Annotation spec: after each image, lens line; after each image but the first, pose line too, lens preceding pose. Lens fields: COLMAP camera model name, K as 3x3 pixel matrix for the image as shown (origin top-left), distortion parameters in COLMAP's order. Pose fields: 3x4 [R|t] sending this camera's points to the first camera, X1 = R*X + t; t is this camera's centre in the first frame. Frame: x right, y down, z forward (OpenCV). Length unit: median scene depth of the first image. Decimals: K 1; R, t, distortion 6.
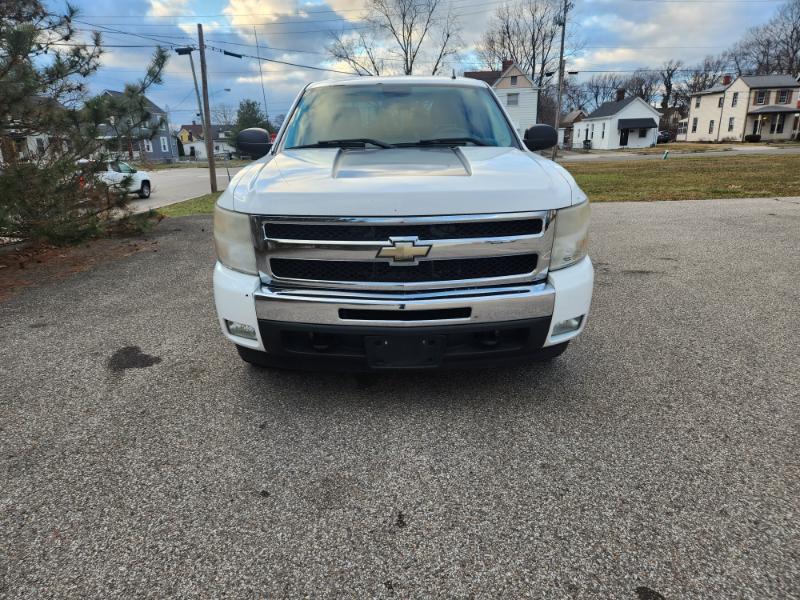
lens RADIAL K [[529.4, 0, 392.5], [0, 529.4, 305.8], [0, 0, 1]] dist [0.084658, -0.069999]
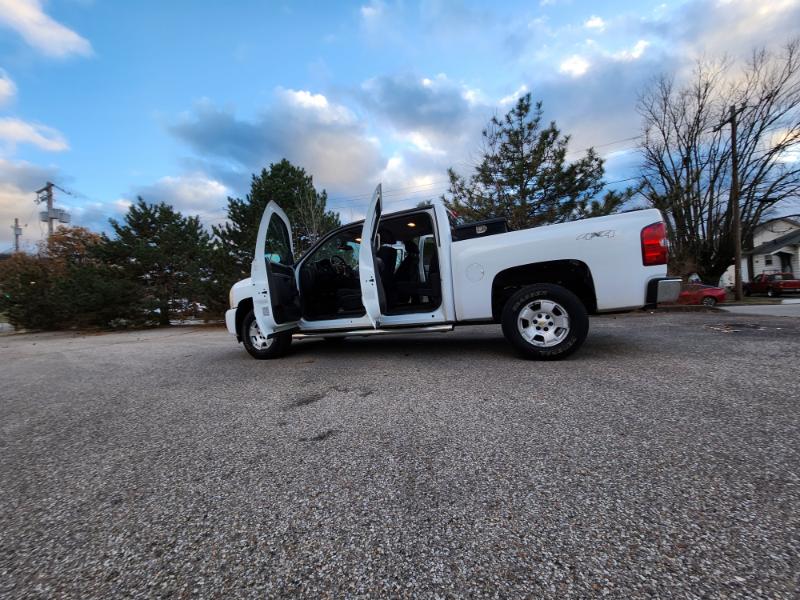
lens RADIAL K [[314.1, 0, 399.0], [0, 314.1, 299.7], [0, 0, 1]] dist [-0.000357, 0.001407]
pose [[-0.390591, 0.048375, -0.919292, 0.665560], [-0.203463, 0.969385, 0.137459, -0.233890], [0.897798, 0.240732, -0.368791, 1.026052]]
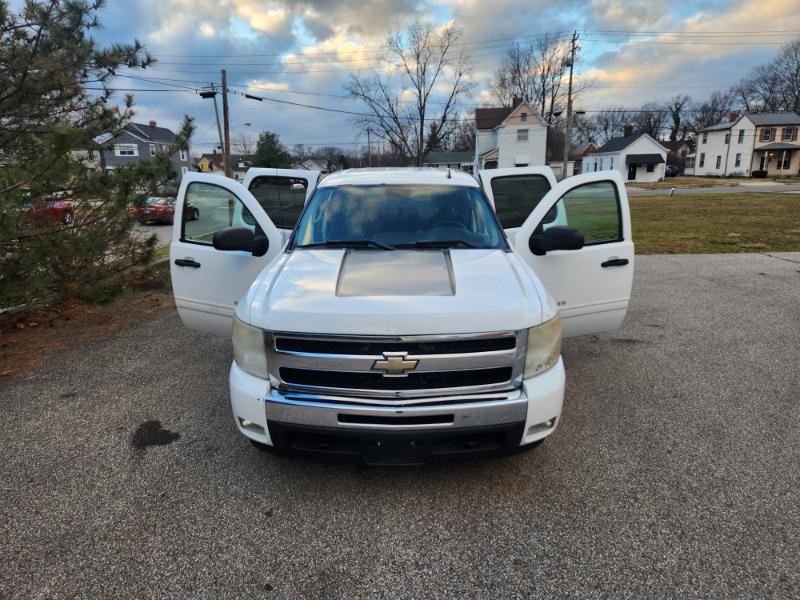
lens RADIAL K [[529.4, 0, 398.6], [0, 529.4, 293.3], [0, 0, 1]] dist [0.084658, -0.069999]
pose [[0.999860, 0.010999, -0.012647, 0.015500], [-0.011835, 0.997610, -0.068079, -0.065989], [0.011868, 0.068219, 0.997600, -0.061324]]
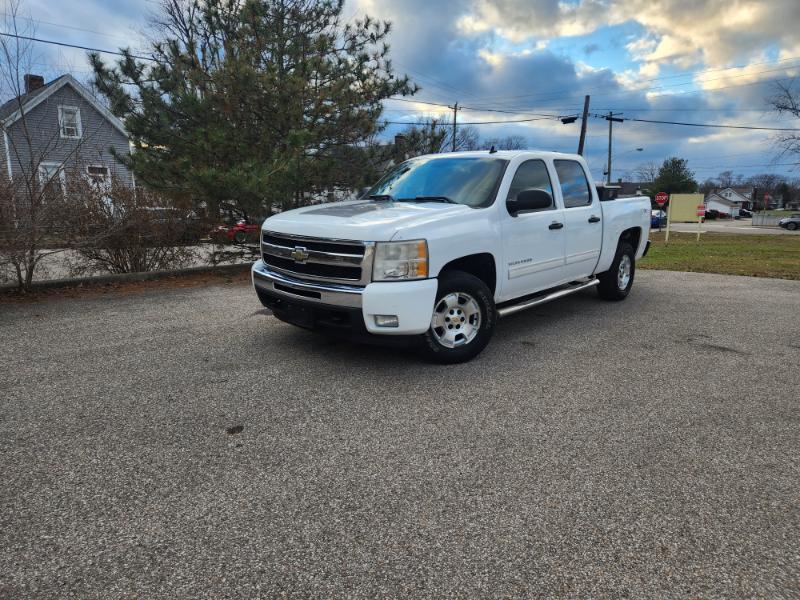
lens RADIAL K [[529.4, 0, 396.7], [0, 529.4, 293.8], [0, 0, 1]] dist [0.084658, -0.069999]
pose [[0.736804, 0.151654, -0.658879, 0.533673], [-0.229031, 0.972887, -0.032190, 0.001798], [0.636133, 0.174621, 0.751560, -0.037815]]
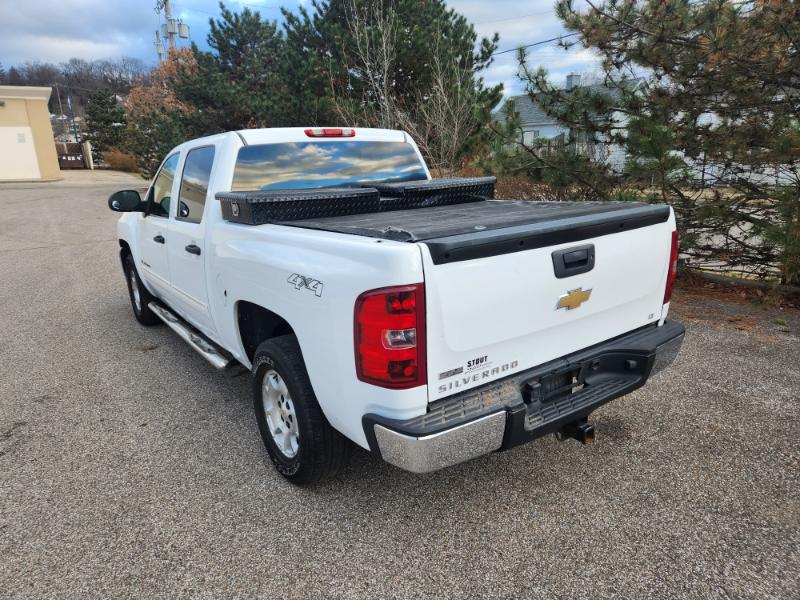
lens RADIAL K [[529.4, 0, 397.9], [0, 529.4, 307.3], [0, 0, 1]] dist [0.084658, -0.069999]
pose [[-0.818056, 0.201058, -0.538851, 0.287356], [-0.129254, 0.848670, 0.512886, -0.482205], [0.560427, 0.489218, -0.668272, 1.351110]]
